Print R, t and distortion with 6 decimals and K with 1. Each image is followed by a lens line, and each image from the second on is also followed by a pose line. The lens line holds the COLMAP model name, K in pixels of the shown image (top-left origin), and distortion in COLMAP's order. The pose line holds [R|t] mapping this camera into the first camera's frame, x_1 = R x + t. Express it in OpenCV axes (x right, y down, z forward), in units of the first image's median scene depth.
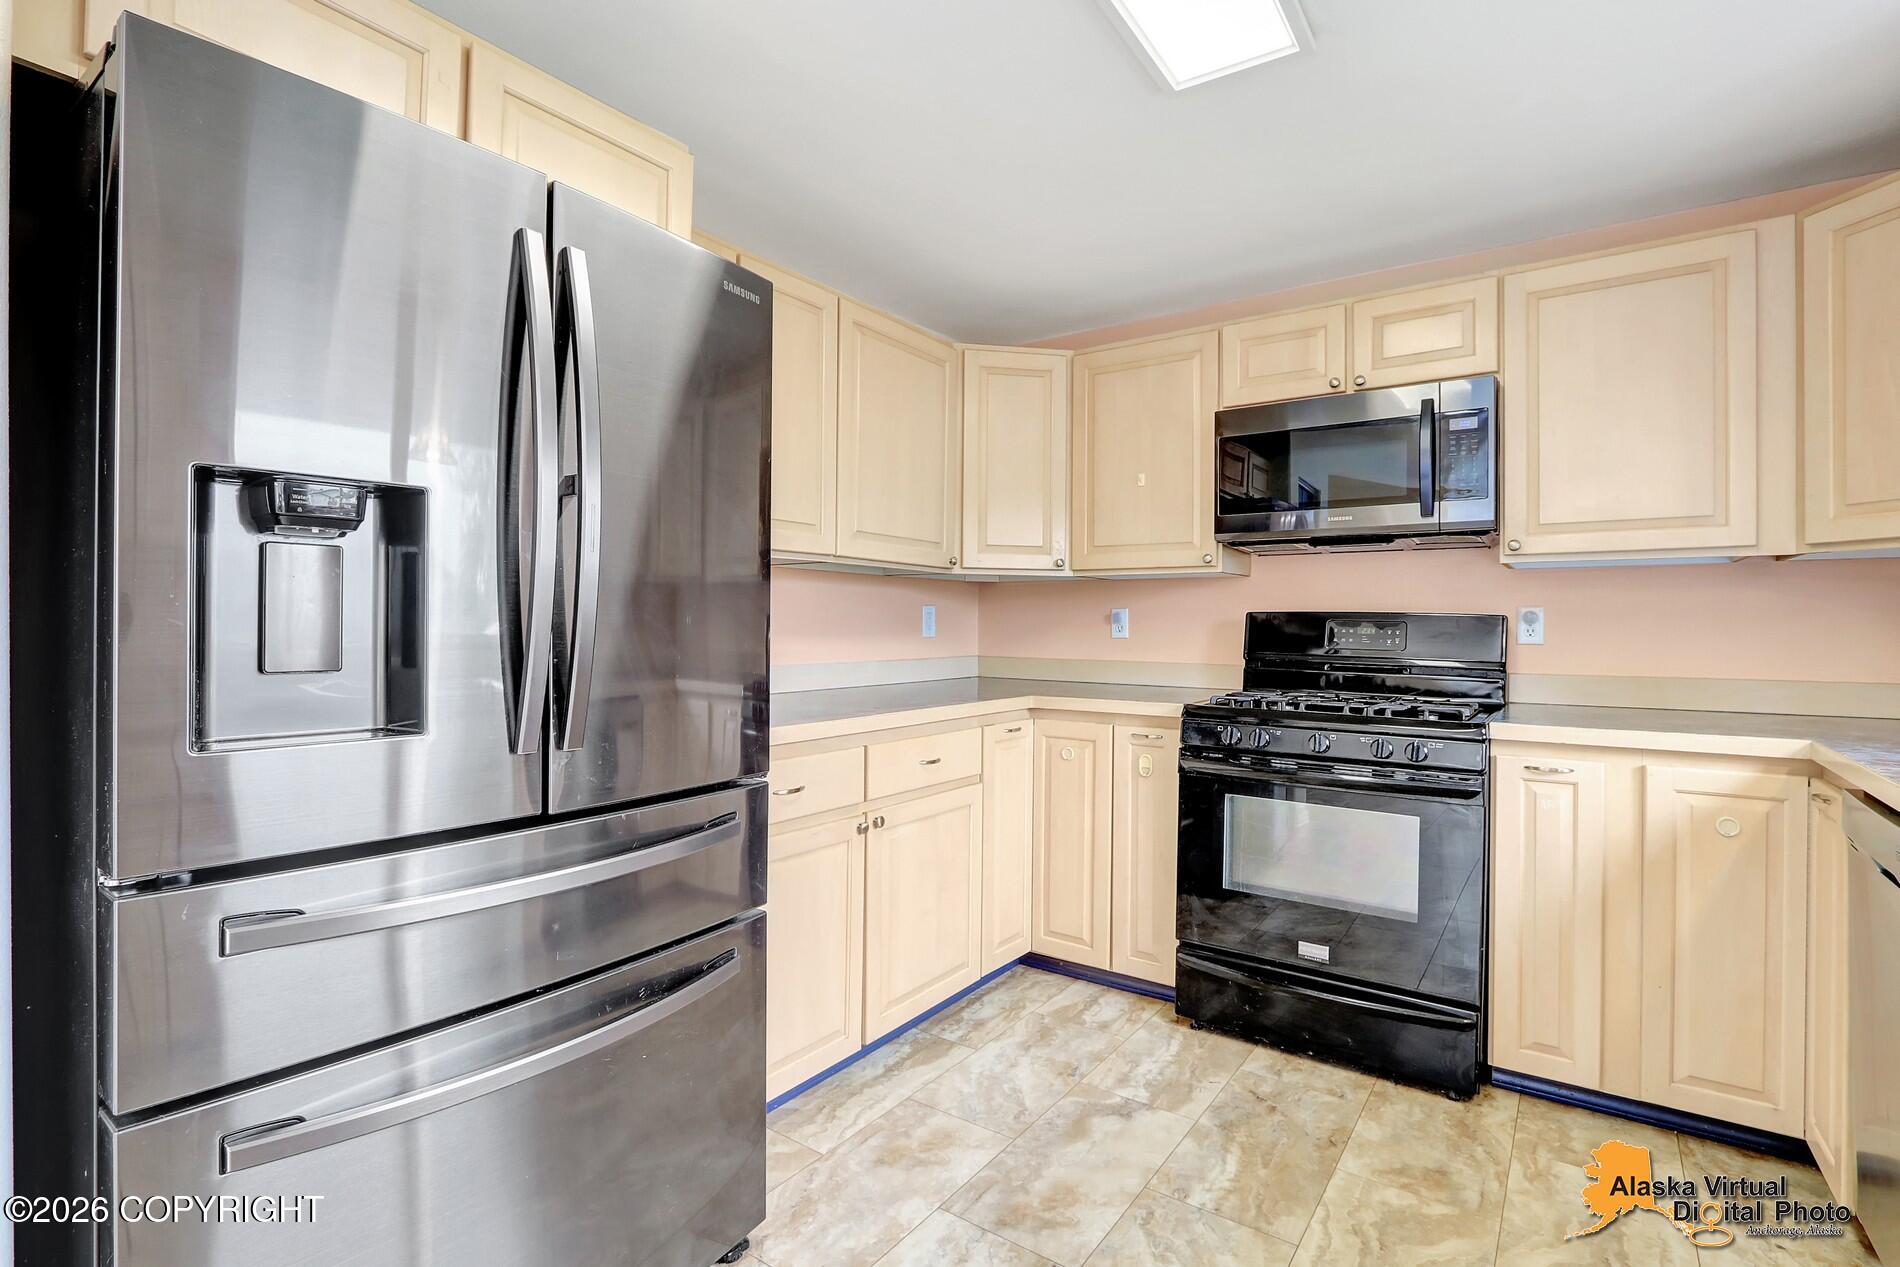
lens RADIAL K [[898.8, 0, 957.4], [0, 898.8, 627.1], [0, 0, 1]] dist [-0.001481, -0.000361]
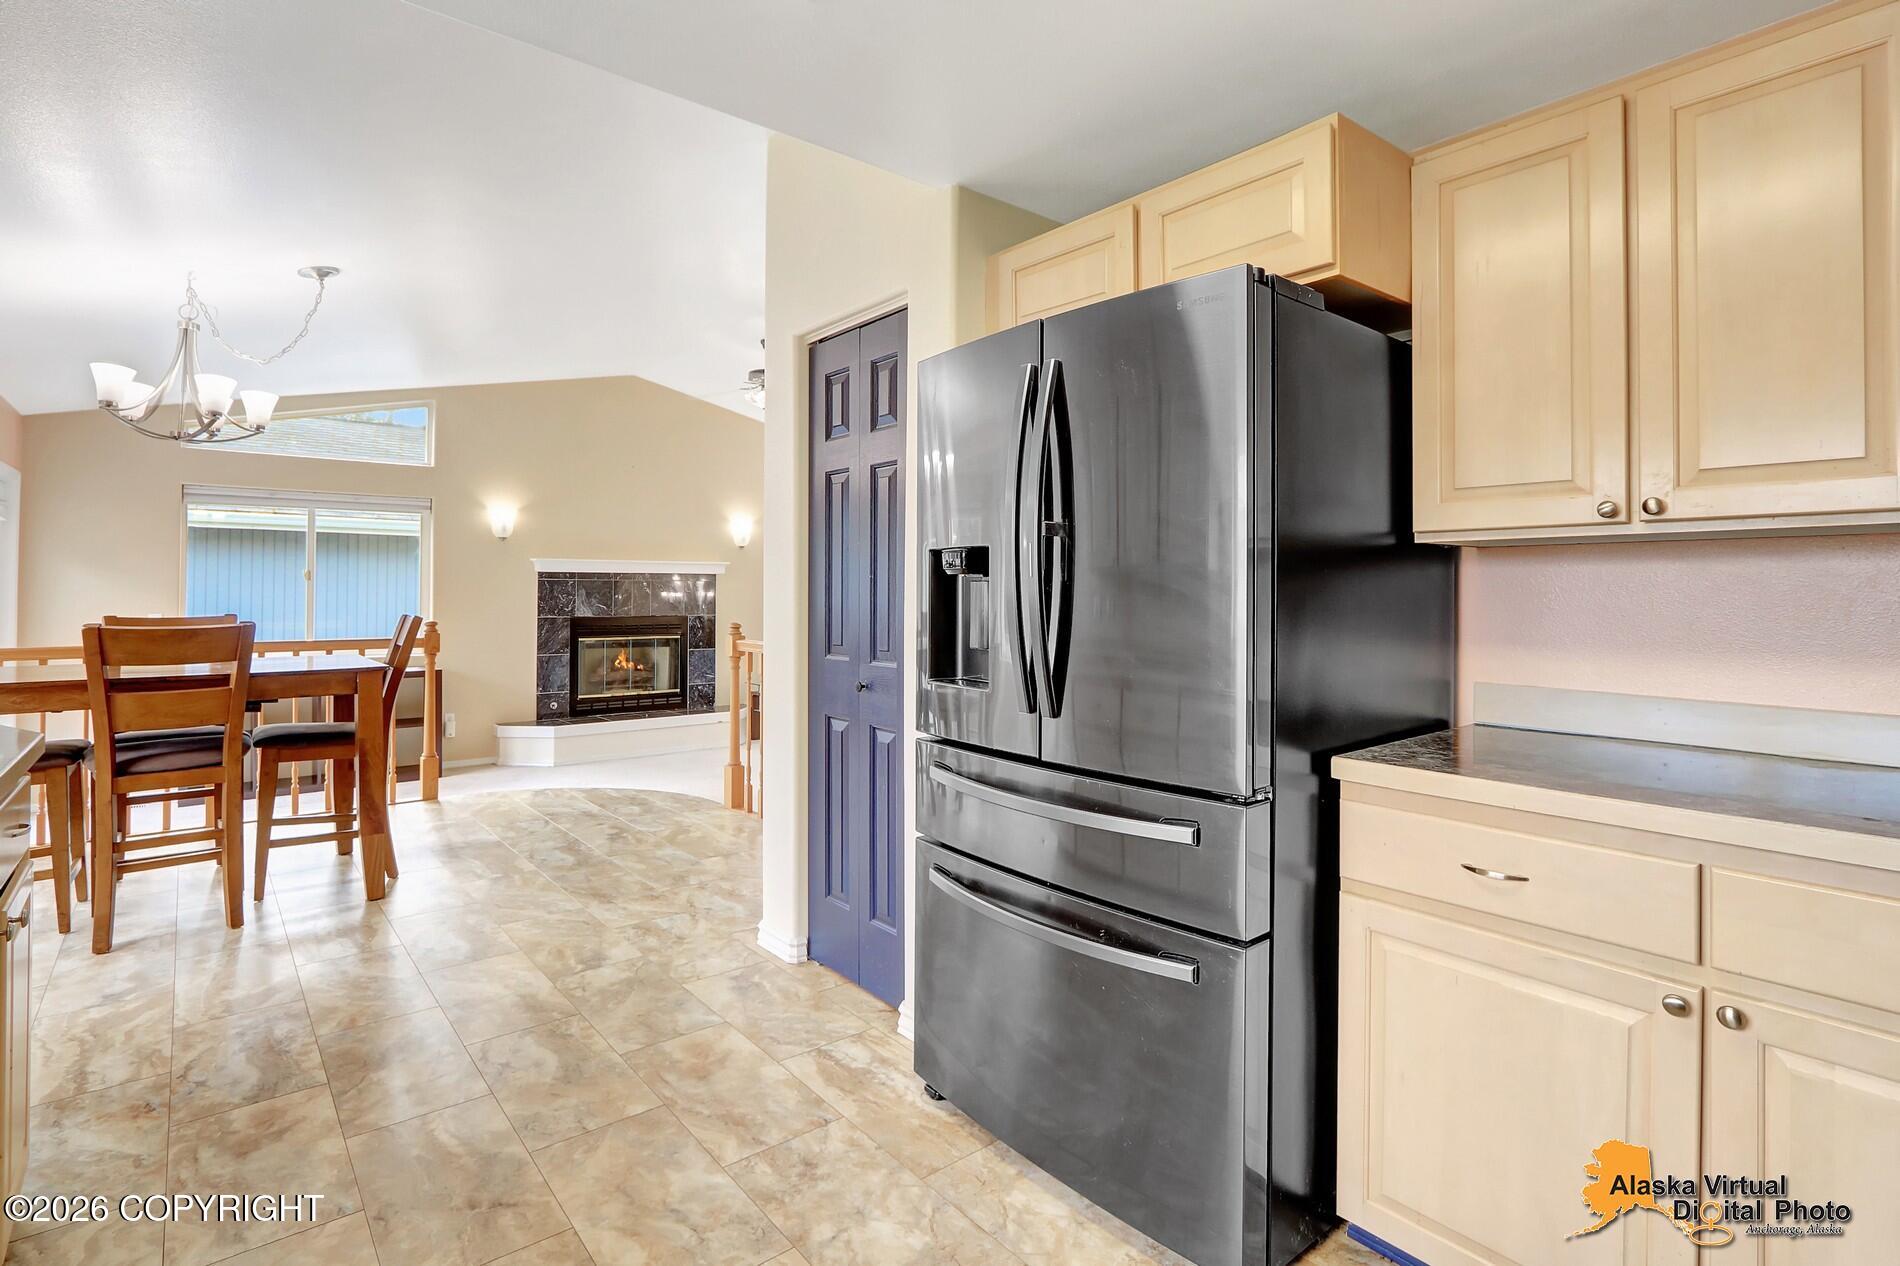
lens RADIAL K [[898.8, 0, 939.4], [0, 898.8, 587.6], [0, 0, 1]] dist [-0.001481, -0.000361]
pose [[-0.268685, -0.005201, -0.963214, 1.260870], [0.004519, 0.999968, -0.006660, -0.032012], [0.963217, -0.006142, -0.268653, 1.960627]]
